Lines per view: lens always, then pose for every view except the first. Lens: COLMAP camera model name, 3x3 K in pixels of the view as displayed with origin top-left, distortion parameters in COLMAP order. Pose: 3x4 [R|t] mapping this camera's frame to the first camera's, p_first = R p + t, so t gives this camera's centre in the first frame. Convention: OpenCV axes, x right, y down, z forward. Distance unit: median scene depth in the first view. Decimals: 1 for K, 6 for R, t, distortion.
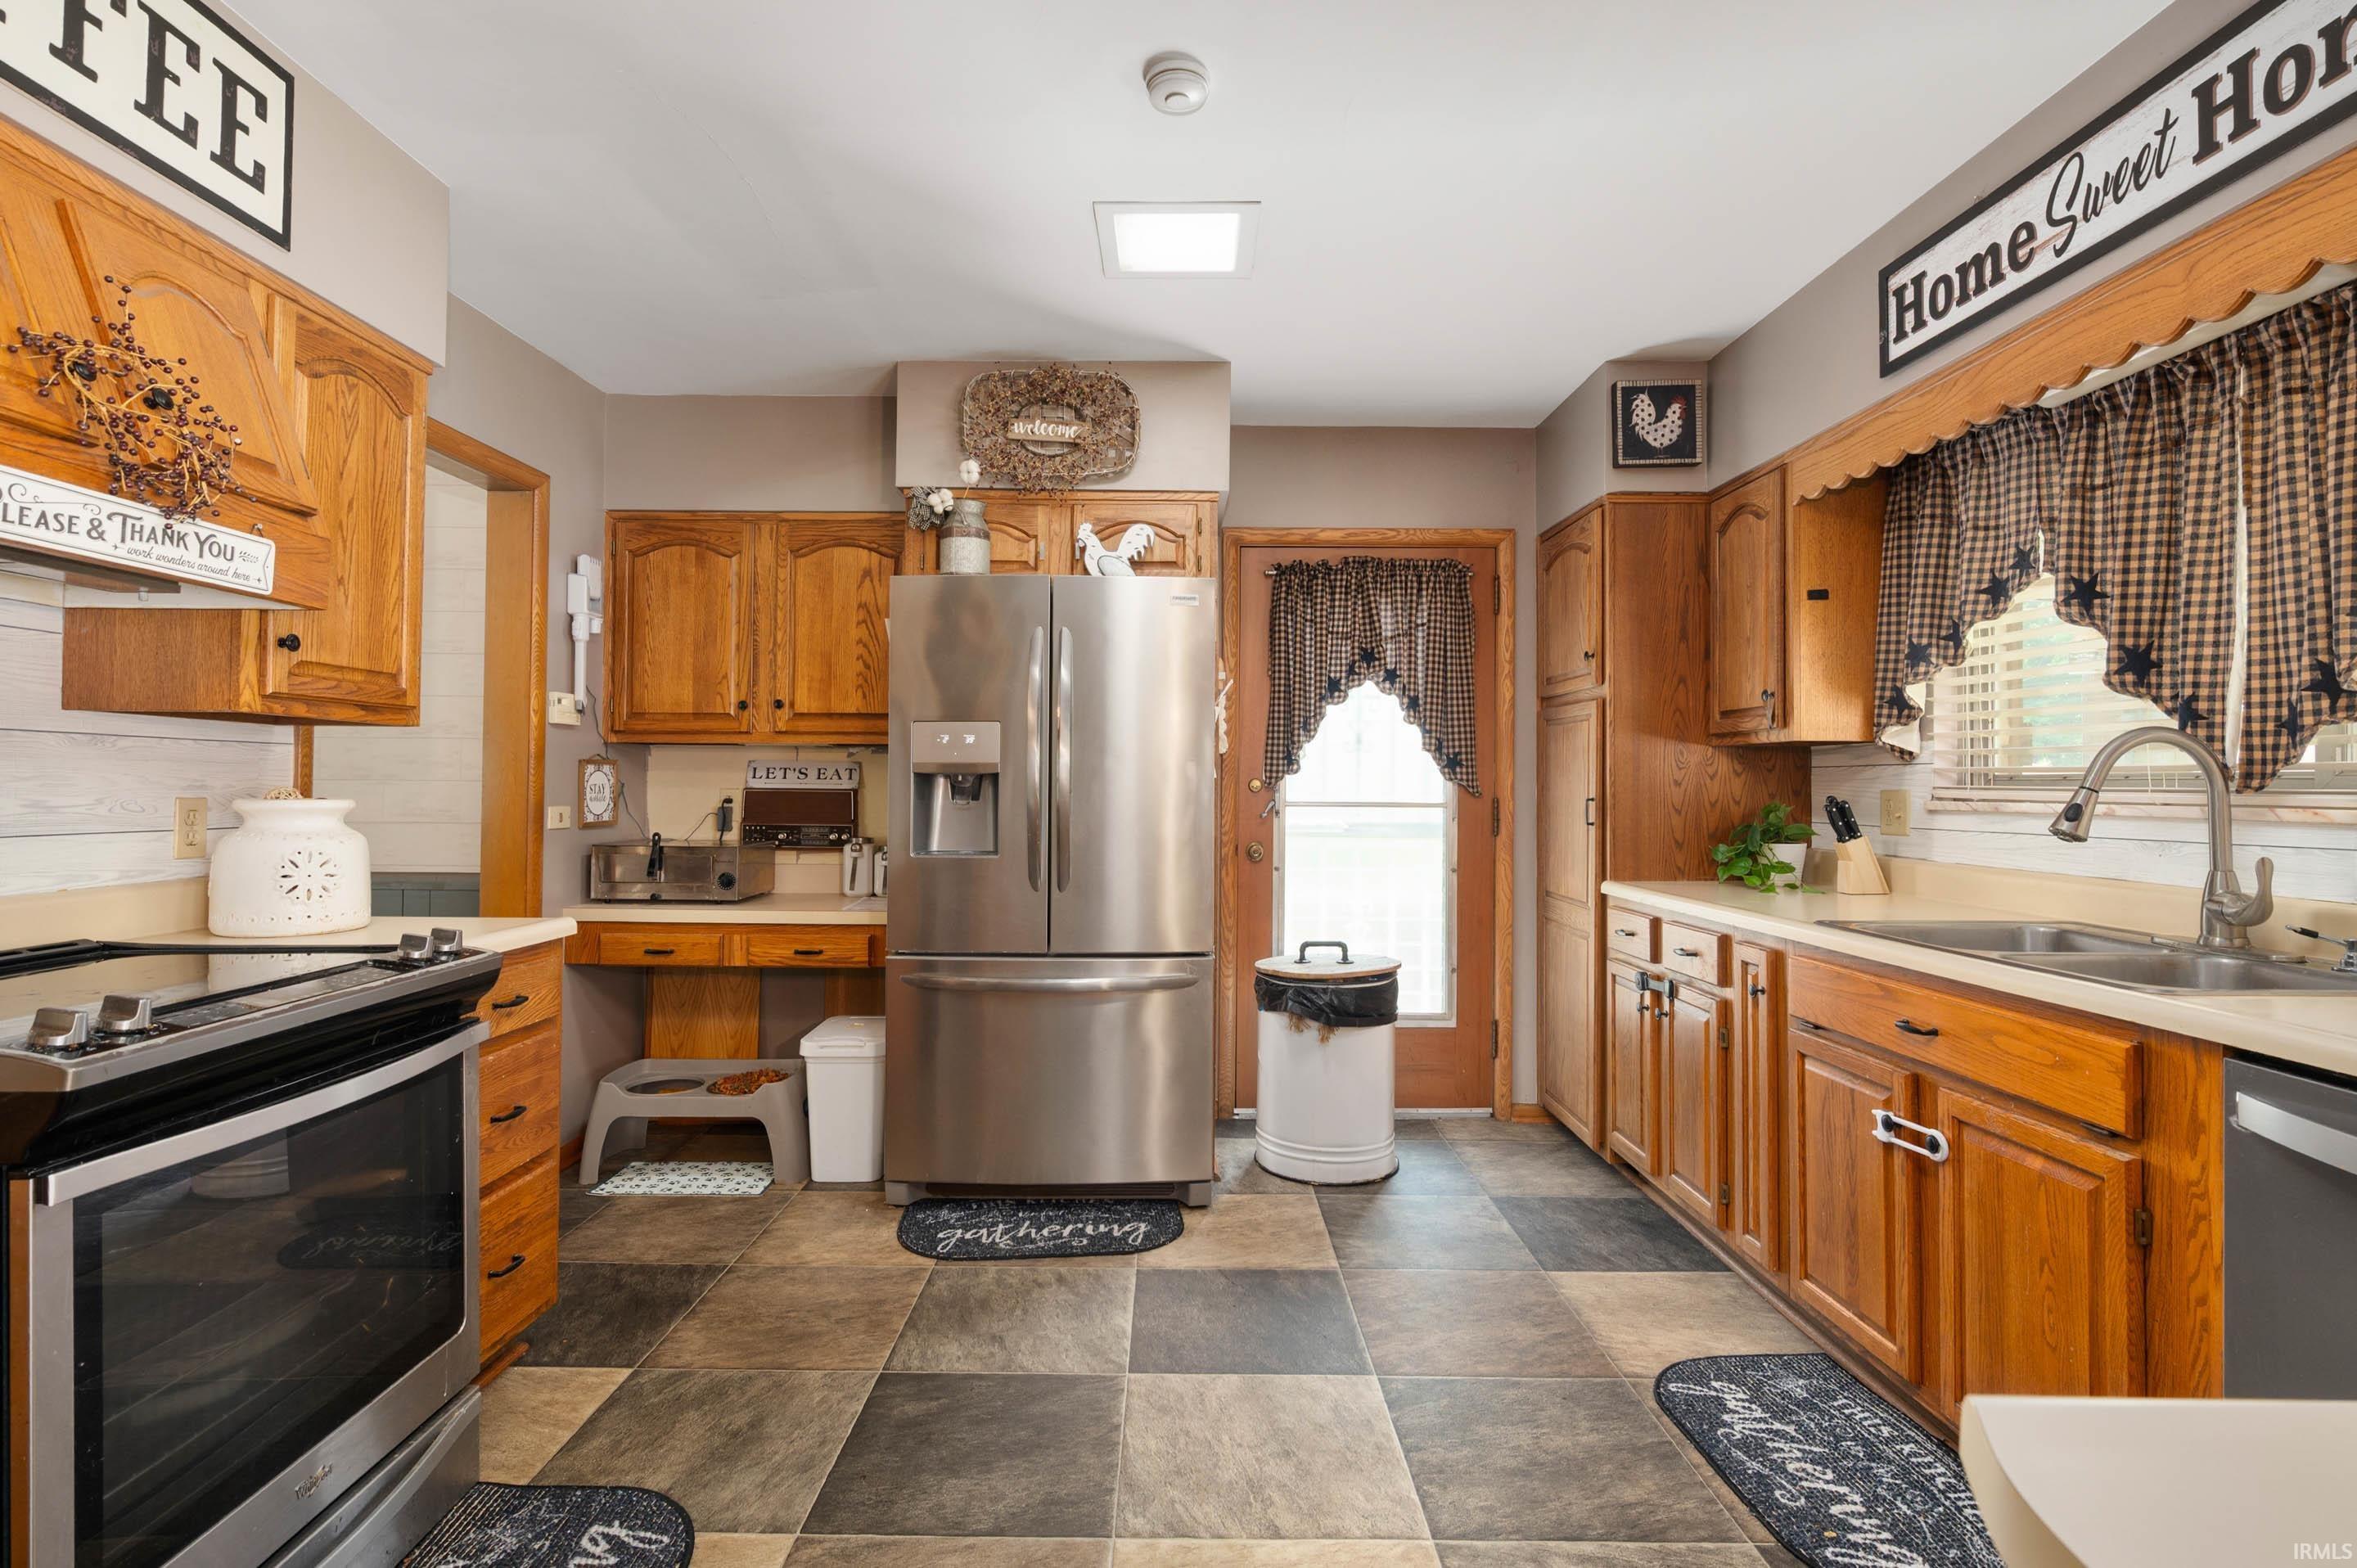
lens RADIAL K [[1015.0, 0, 1191.3], [0, 1015.0, 780.0], [0, 0, 1]] dist [-0.004592, -0.000028]
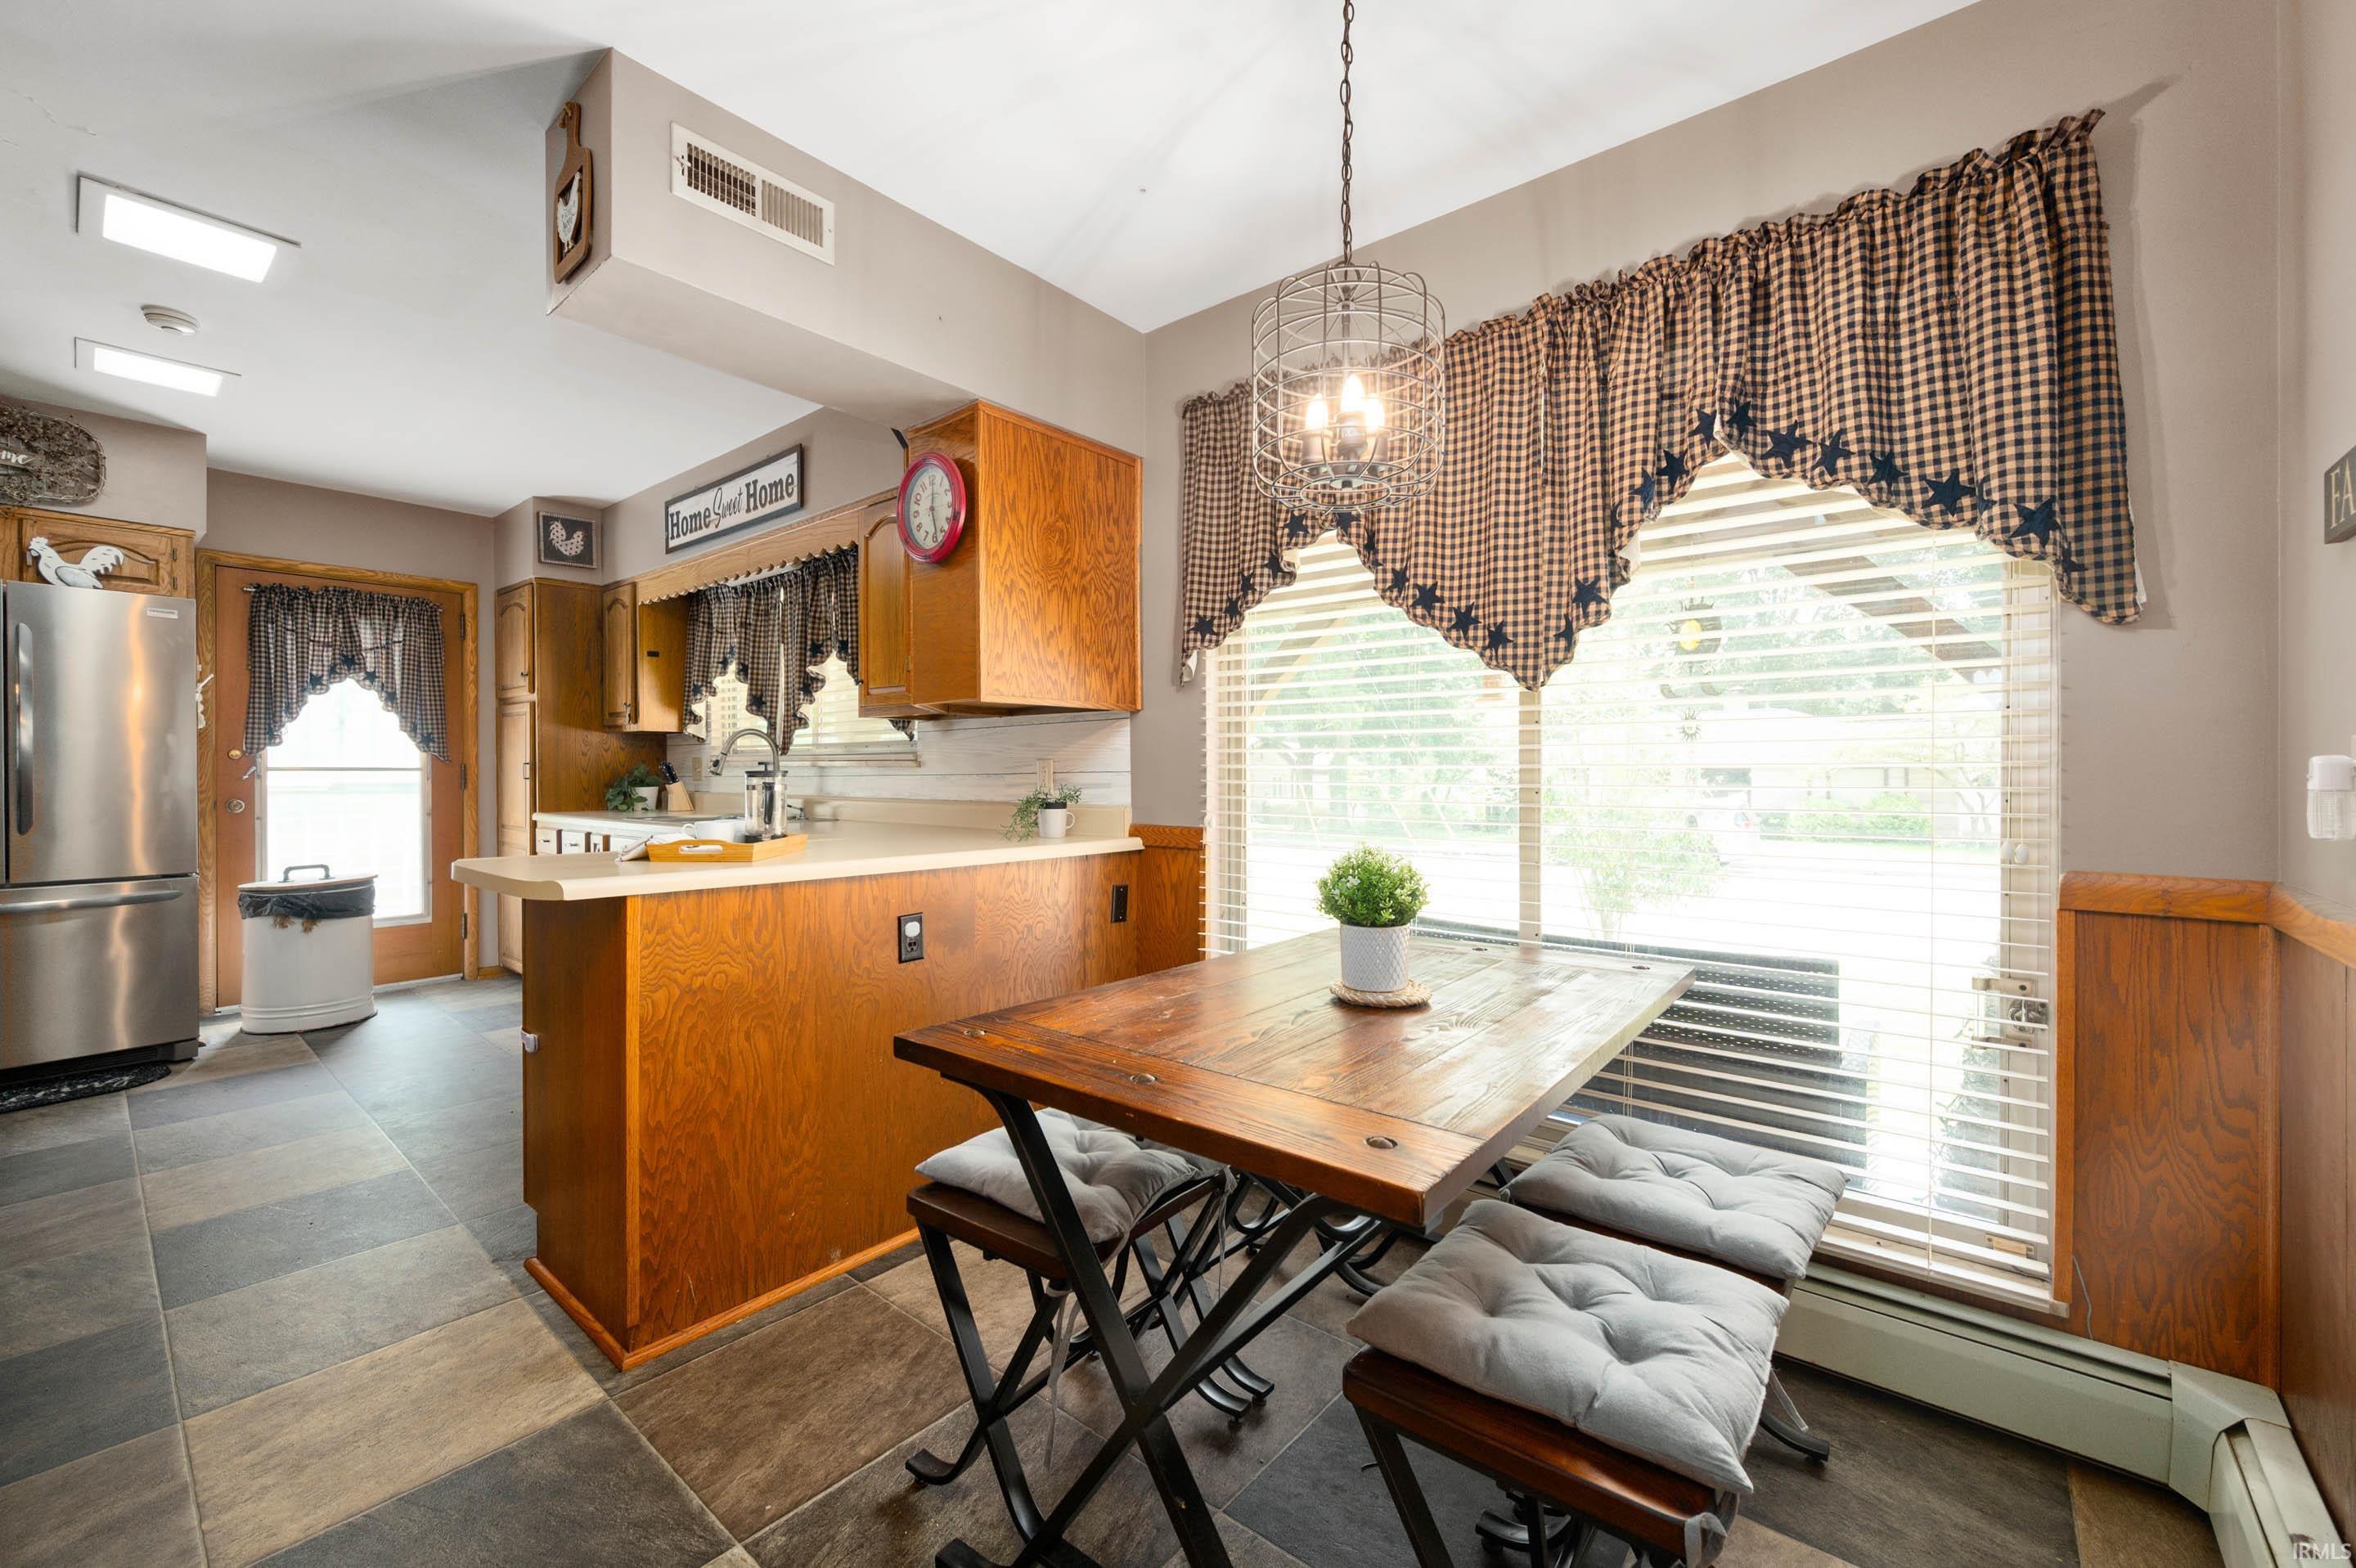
lens RADIAL K [[937.1, 0, 1166.9], [0, 937.1, 778.6], [0, 0, 1]] dist [-0.002122, 0.000356]
pose [[0.653285, -0.011279, 0.757028, -0.074157], [-0.000284, 0.999885, 0.015142, 0.020967], [-0.757112, -0.010107, 0.653207, -0.783532]]
